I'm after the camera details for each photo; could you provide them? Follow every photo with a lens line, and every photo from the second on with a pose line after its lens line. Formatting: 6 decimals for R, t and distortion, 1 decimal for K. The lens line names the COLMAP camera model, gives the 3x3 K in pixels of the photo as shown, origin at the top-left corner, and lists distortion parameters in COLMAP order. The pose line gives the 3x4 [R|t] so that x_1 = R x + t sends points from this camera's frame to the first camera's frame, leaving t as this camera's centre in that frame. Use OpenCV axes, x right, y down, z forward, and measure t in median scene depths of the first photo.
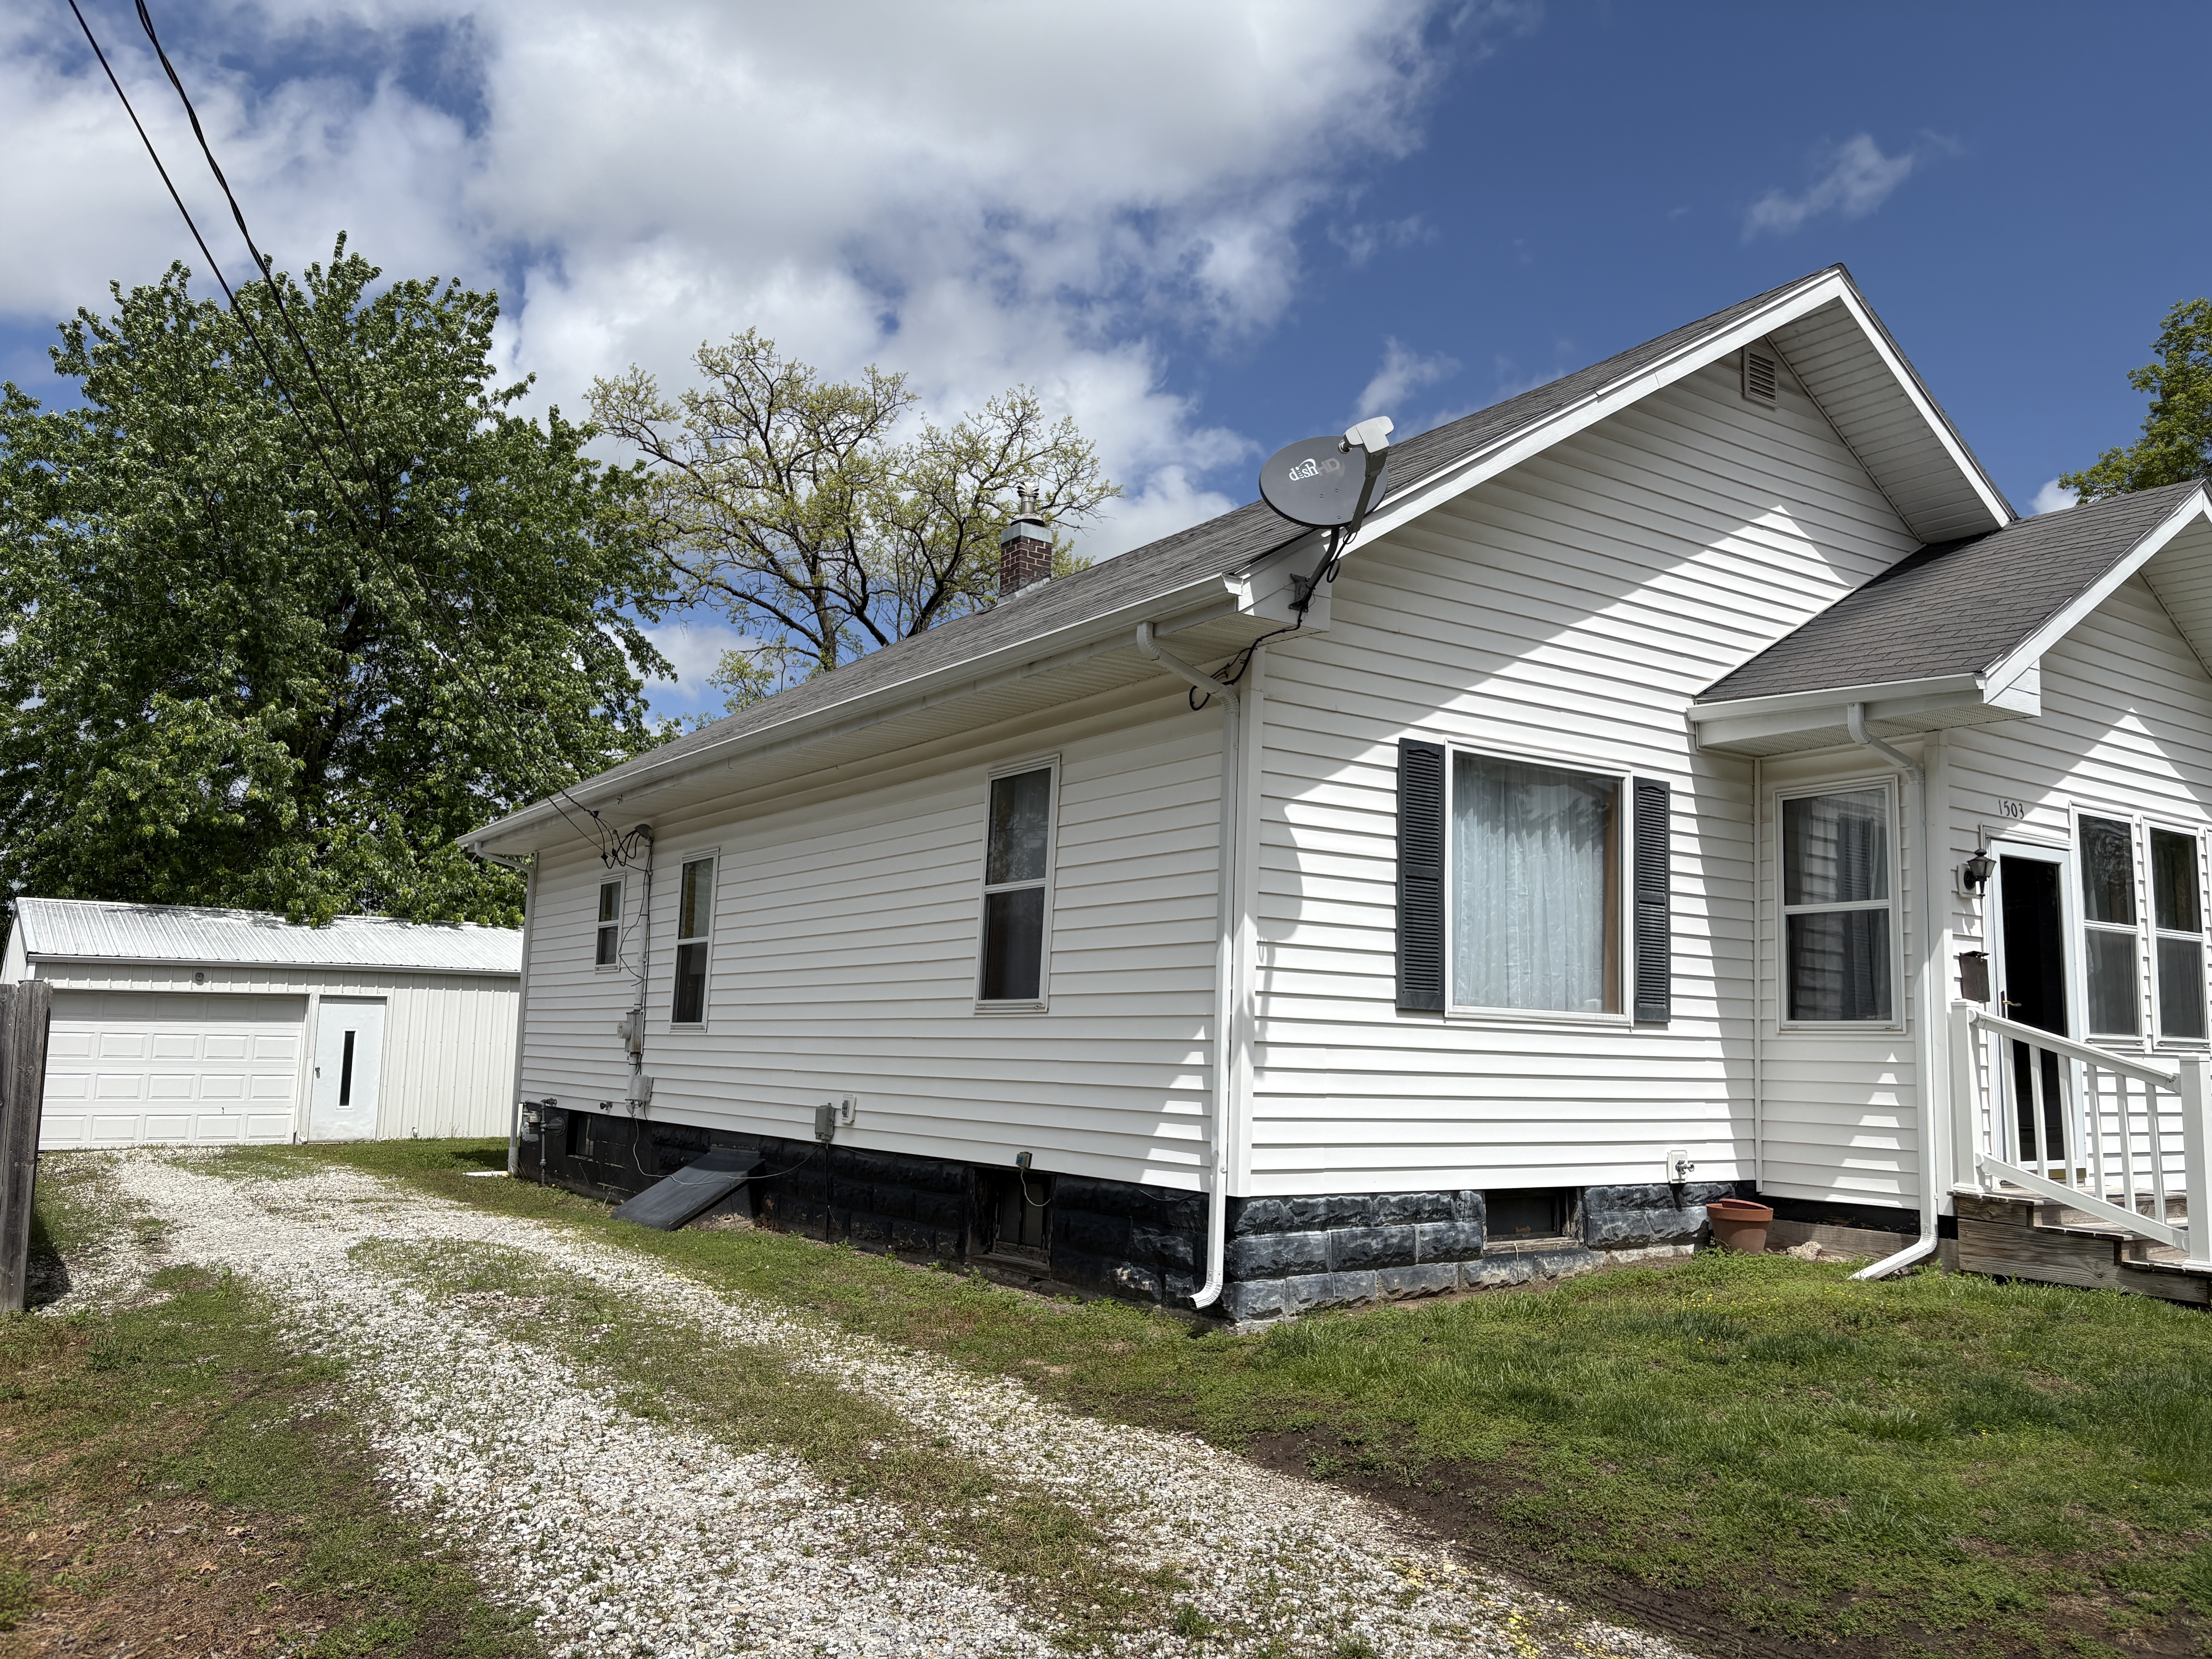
lens RADIAL K [[1681.1, 0, 1103.5], [0, 1681.1, 830.3], [0, 0, 1]] dist [0.038923, -0.017236]
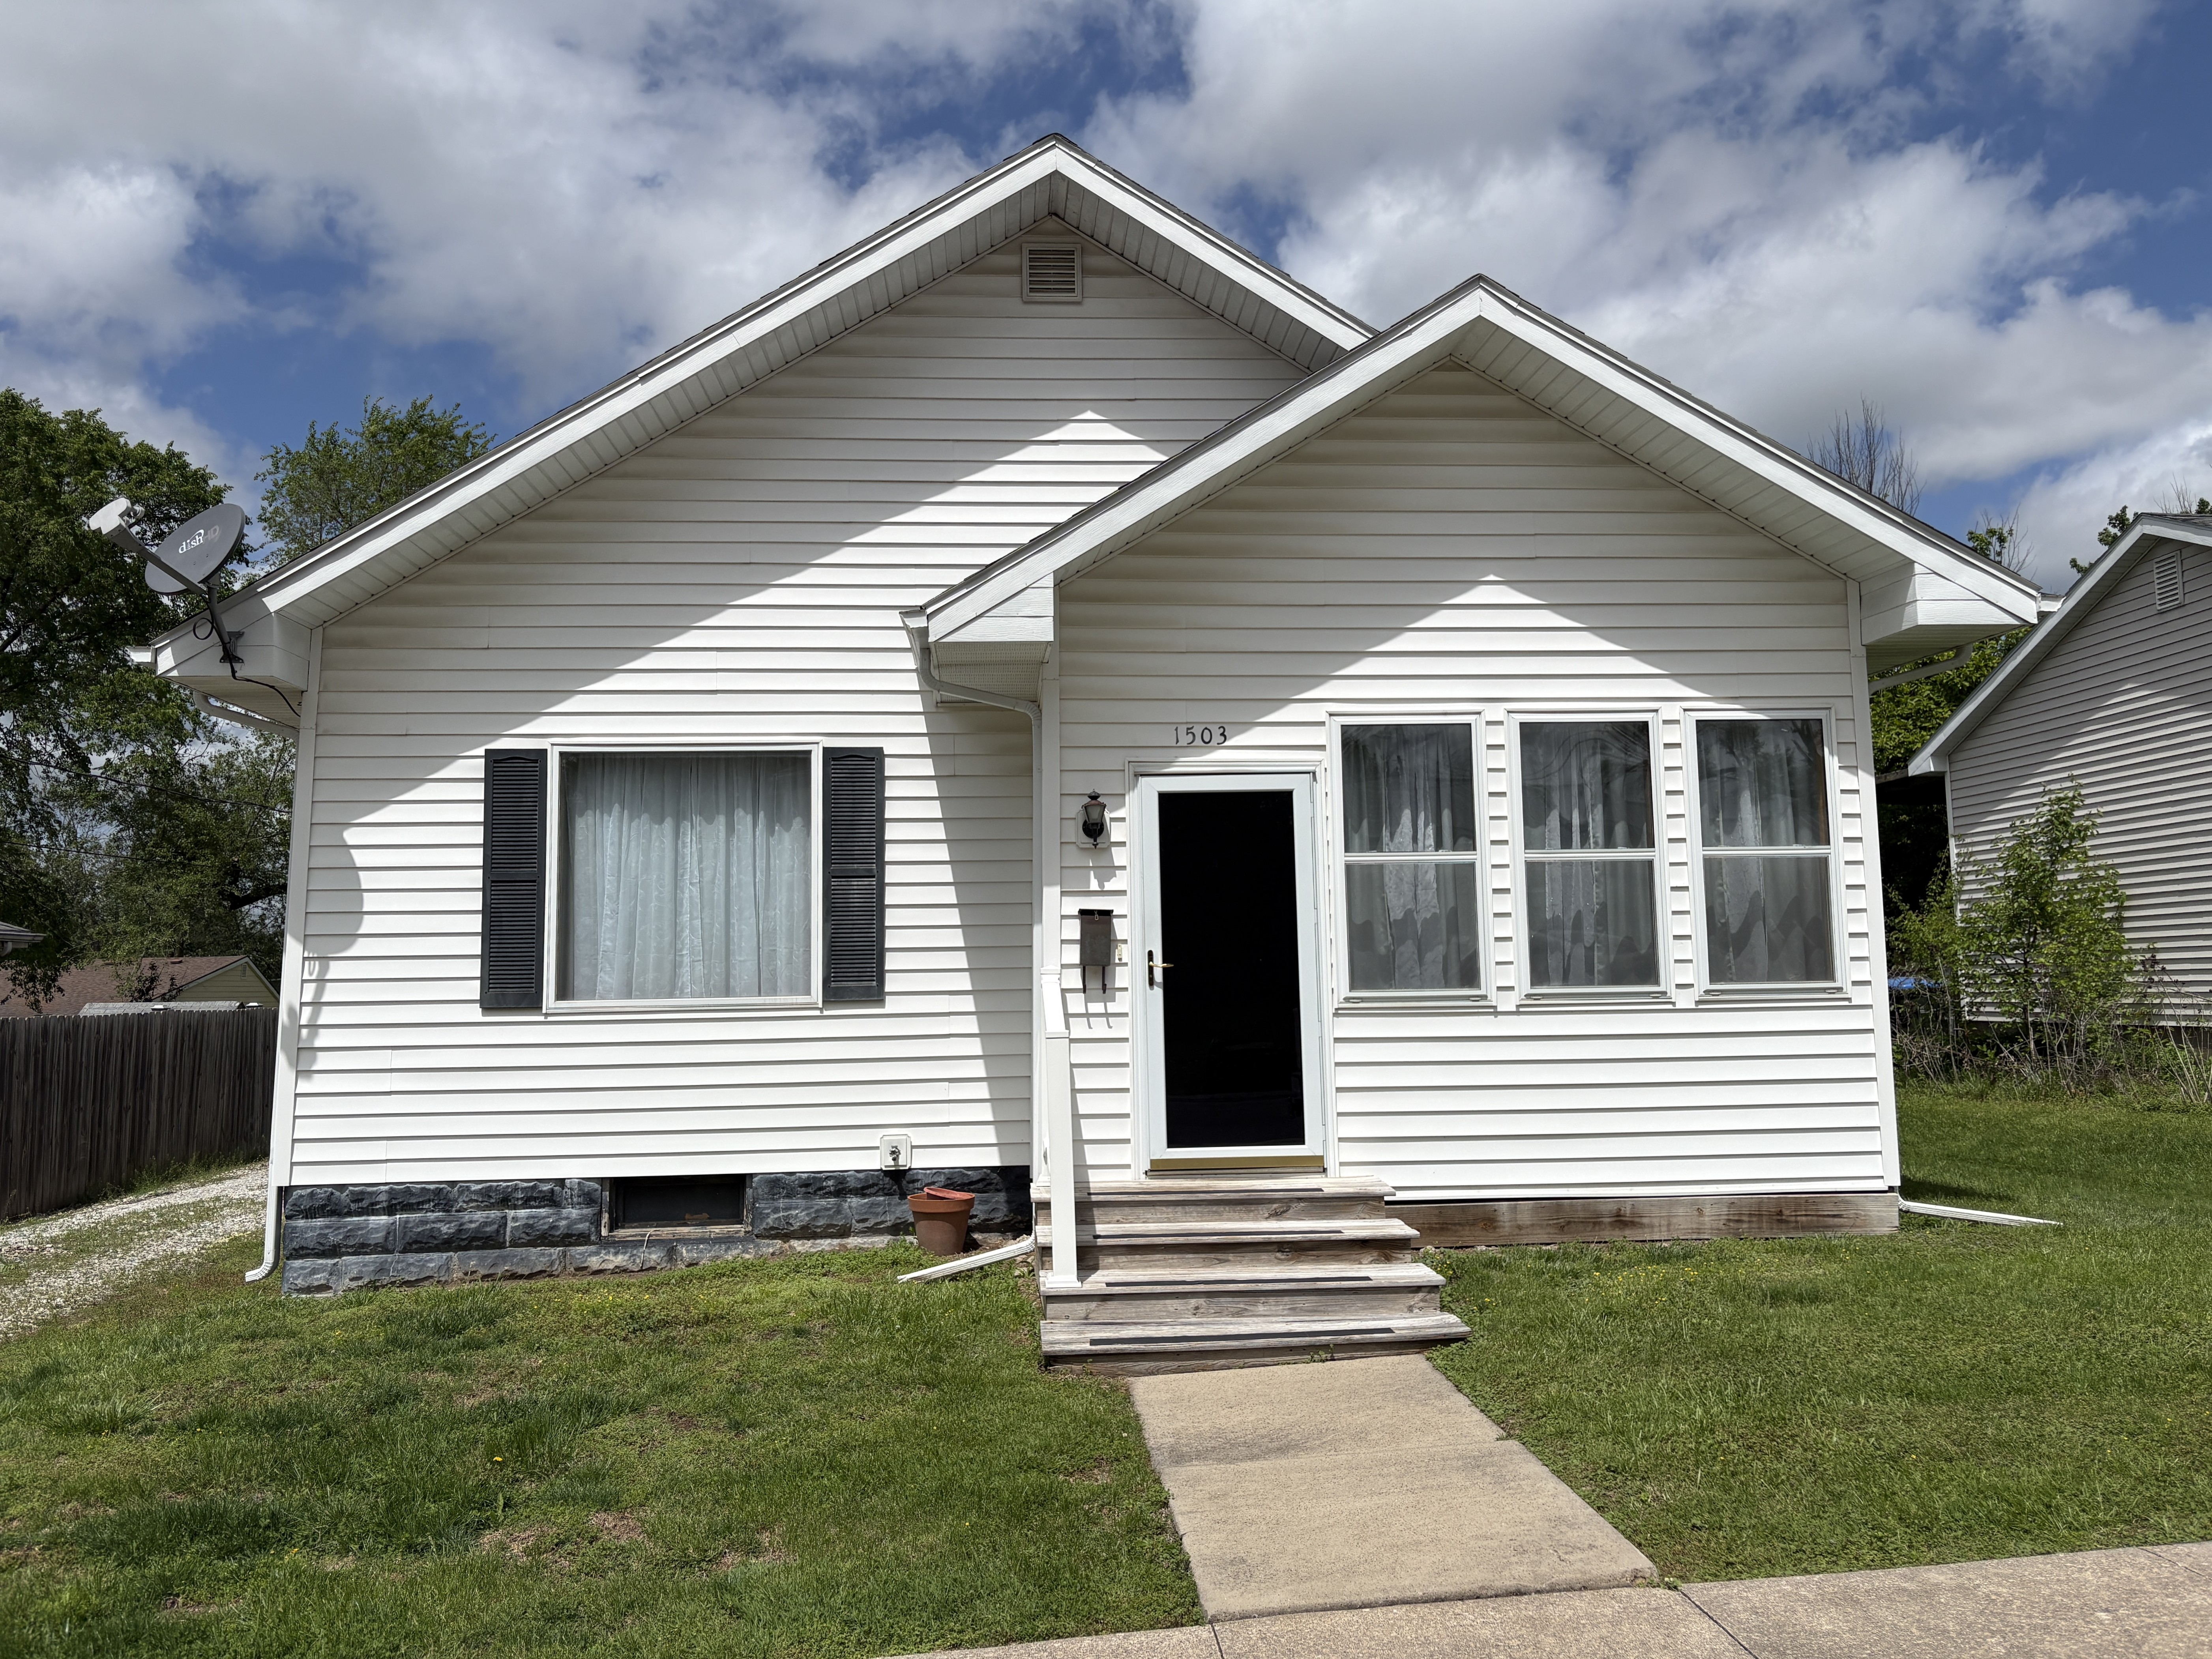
lens RADIAL K [[1808.3, 0, 1106.9], [0, 1808.3, 819.5], [0, 0, 1]] dist [0.052549, -0.023603]
pose [[0.858842, -0.089369, -0.504385, 1.048612], [0.103635, 0.994615, 0.000234, 0.027501], [0.501648, -0.052473, 0.863479, 0.207002]]
